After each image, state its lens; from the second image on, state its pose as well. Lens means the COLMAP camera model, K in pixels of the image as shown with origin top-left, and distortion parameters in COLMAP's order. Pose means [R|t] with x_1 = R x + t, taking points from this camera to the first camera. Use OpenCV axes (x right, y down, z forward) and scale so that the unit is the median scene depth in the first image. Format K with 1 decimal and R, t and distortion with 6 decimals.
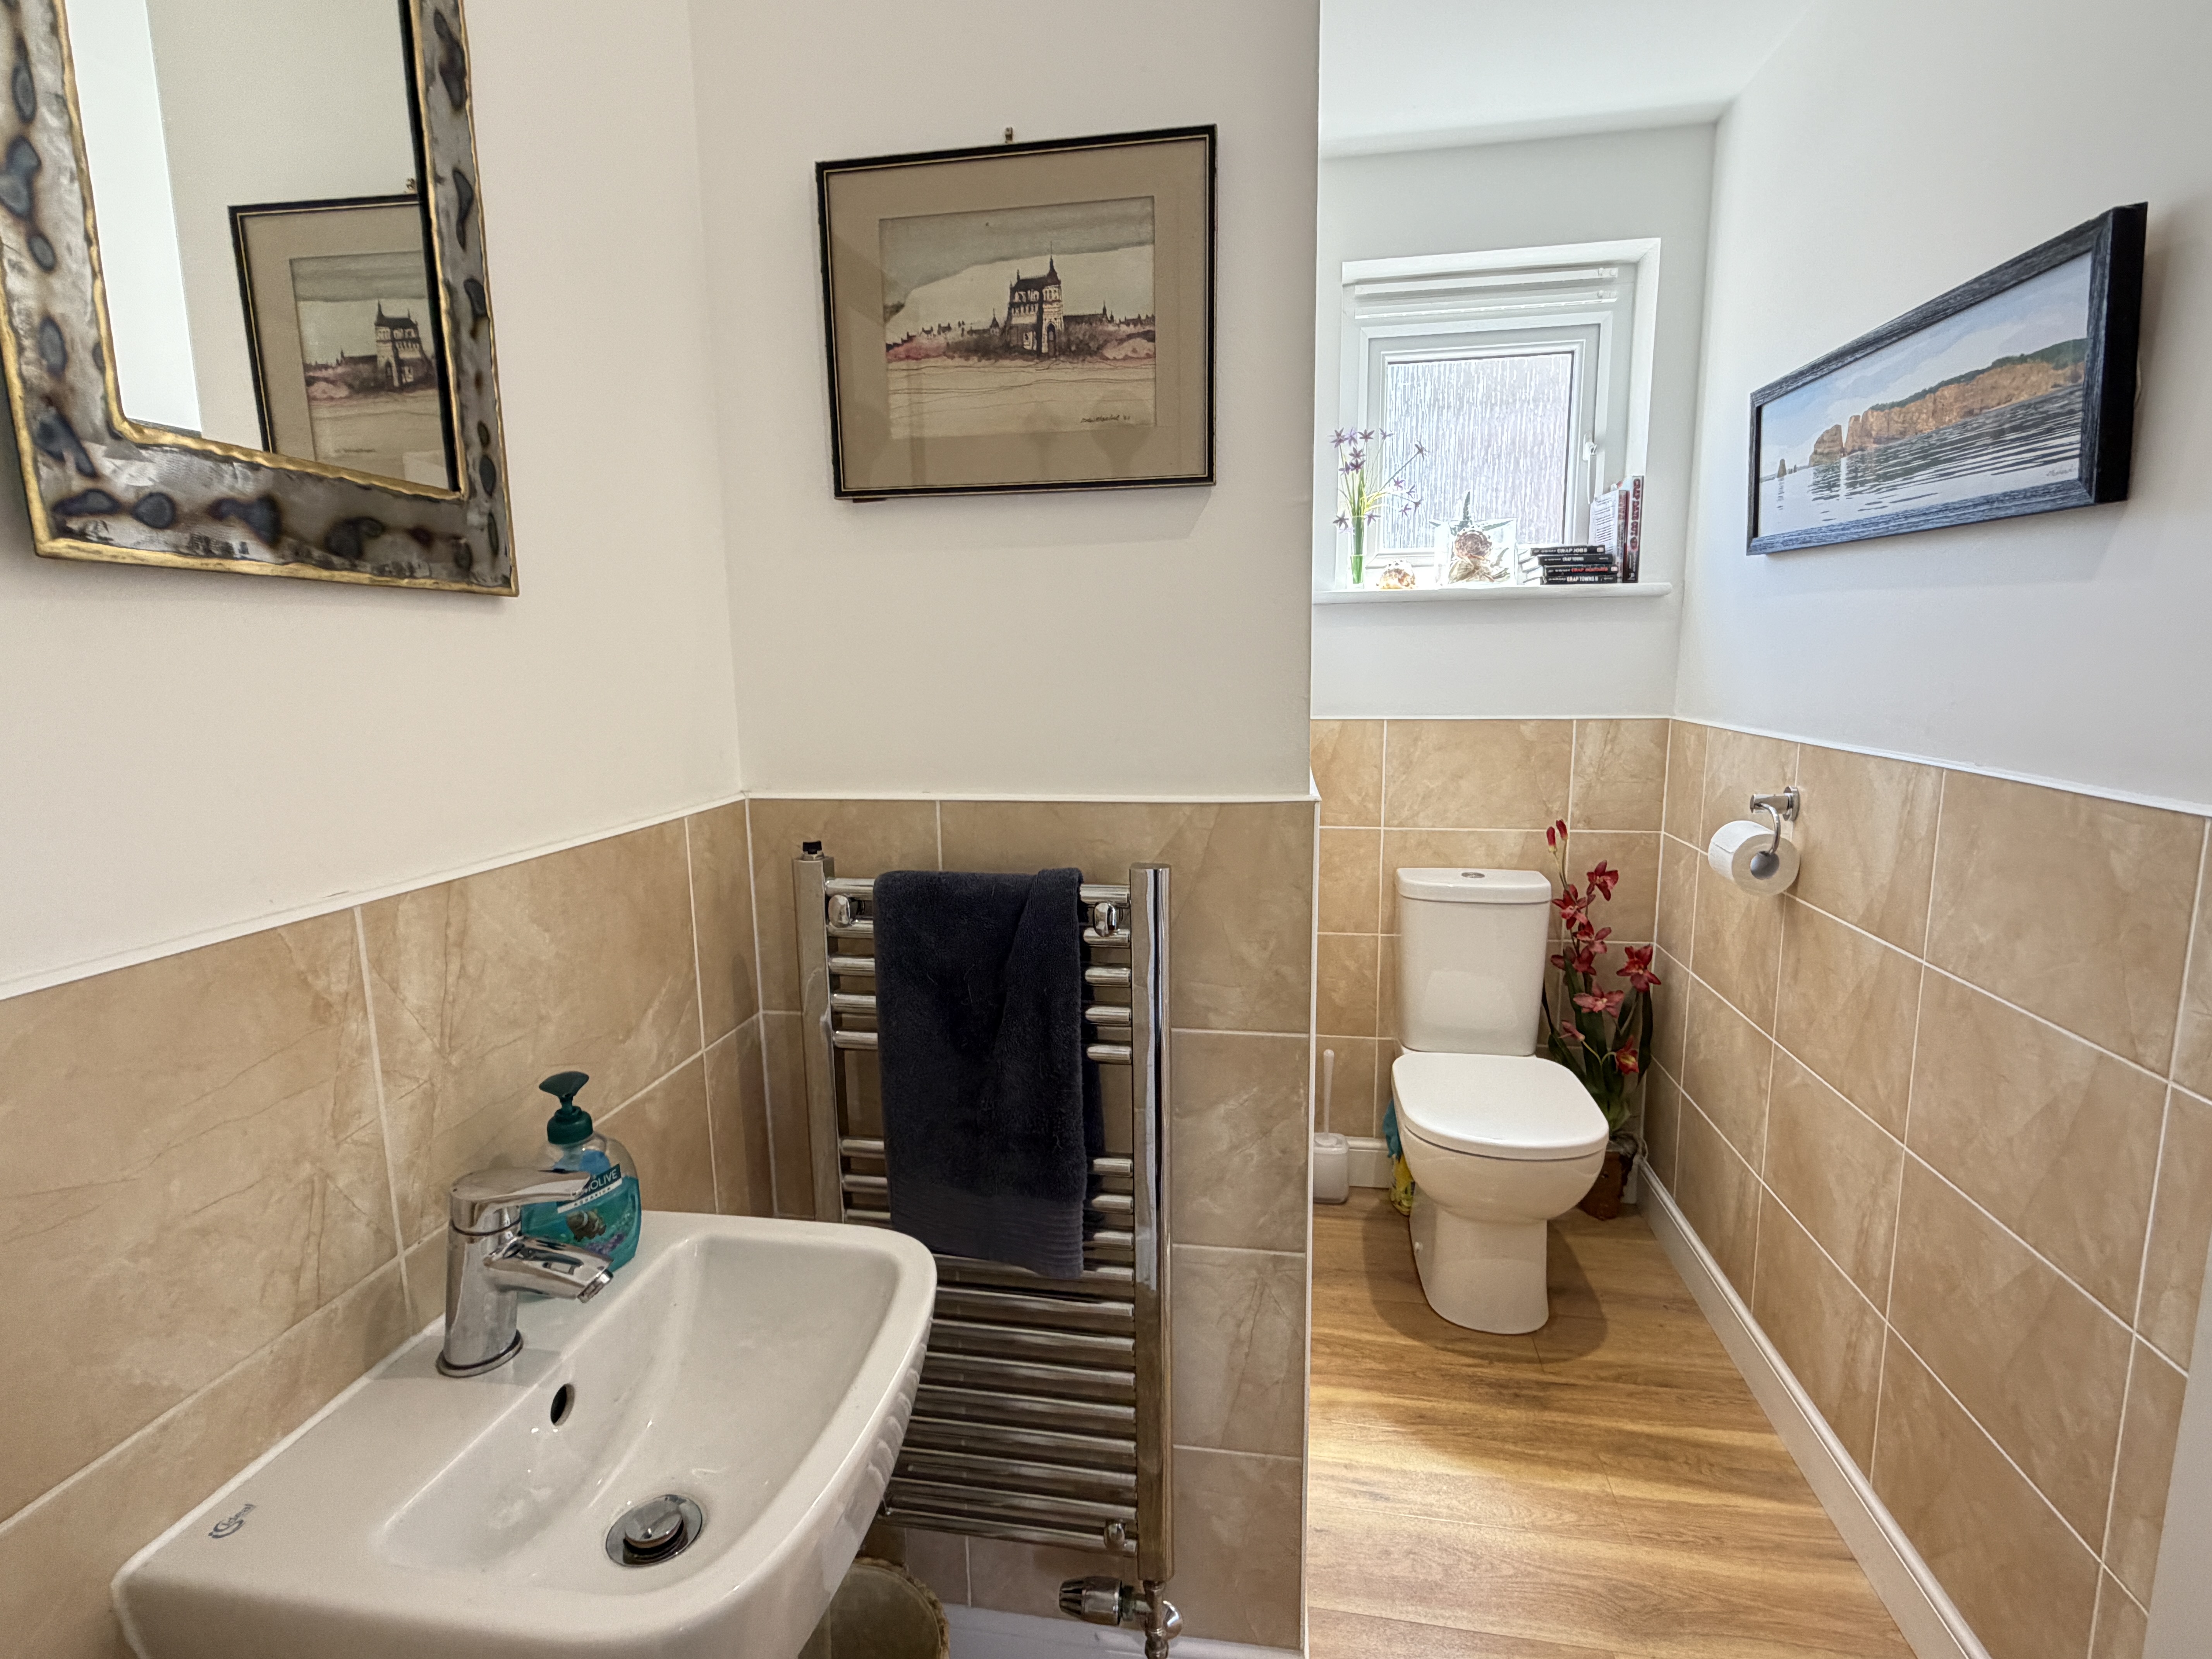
lens RADIAL K [[1078.8, 0, 1094.0], [0, 1078.8, 828.1], [0, 0, 1]] dist [-0.000385, -0.000462]
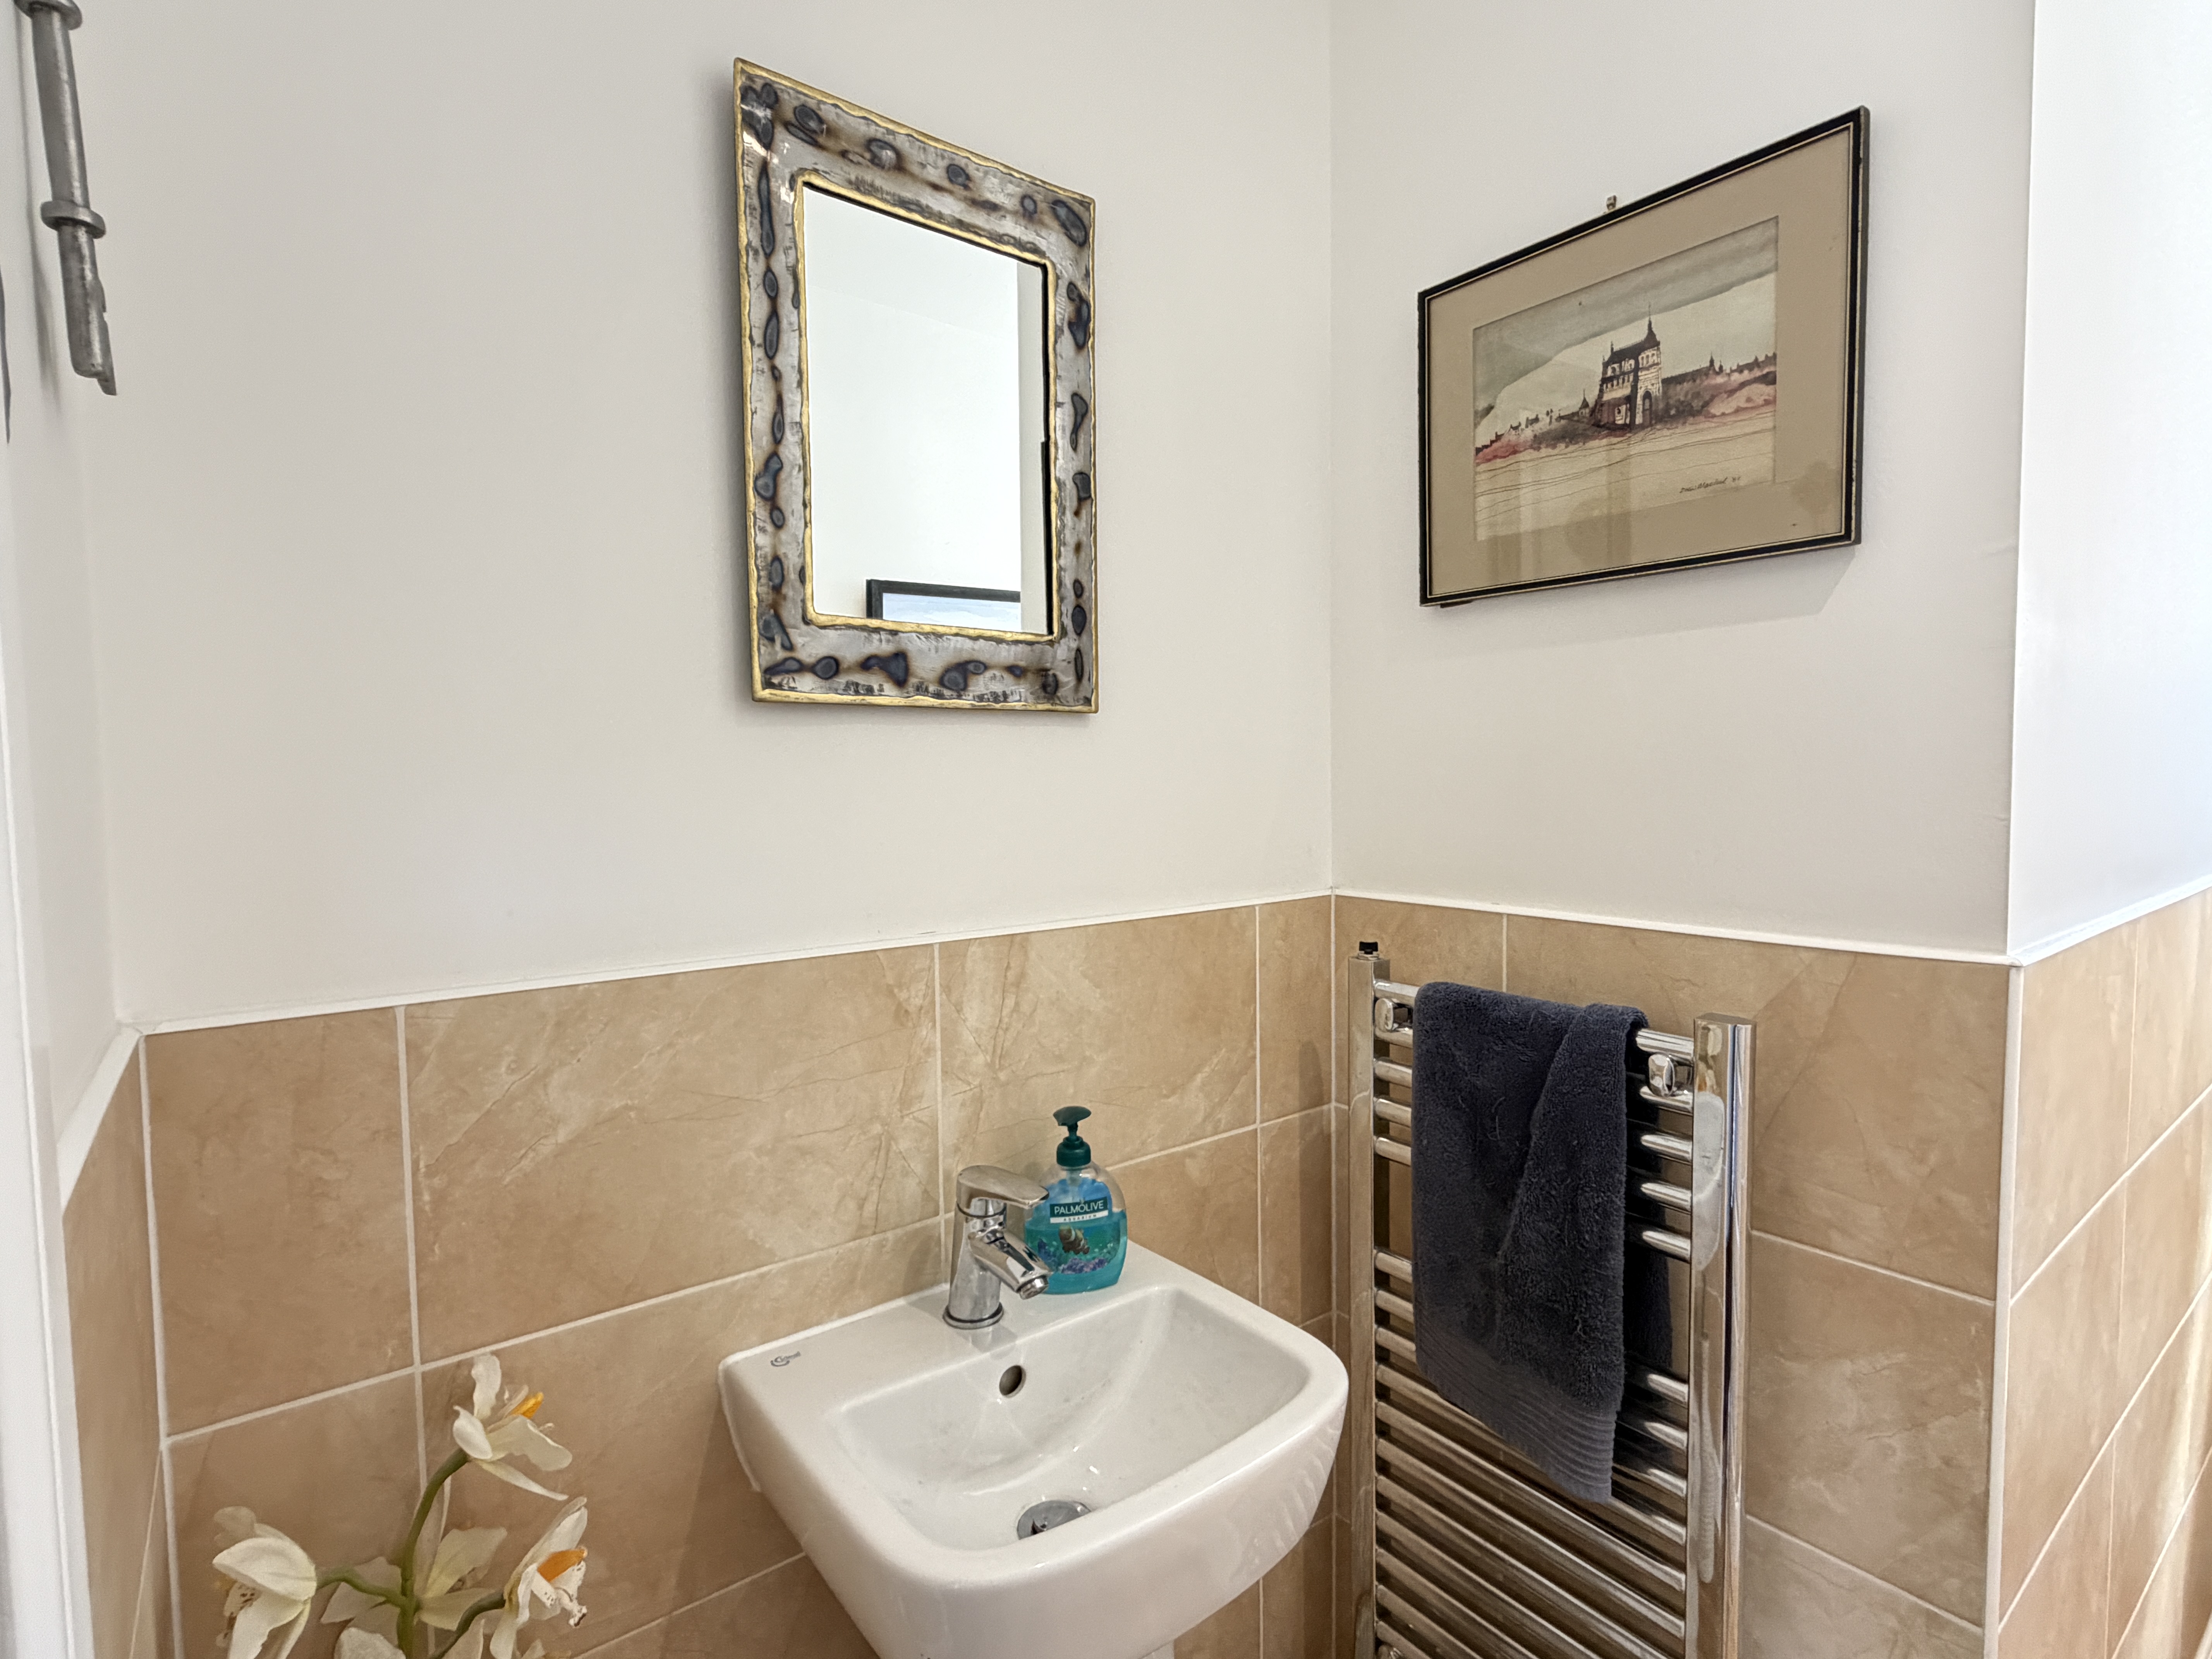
lens RADIAL K [[1078.8, 0, 1094.0], [0, 1078.8, 828.1], [0, 0, 1]] dist [-0.000385, -0.000462]
pose [[0.735685, 0.043043, -0.675955, 0.304011], [-0.105611, 0.993062, -0.051707, -0.018398], [0.669040, 0.109428, 0.735127, 0.098905]]
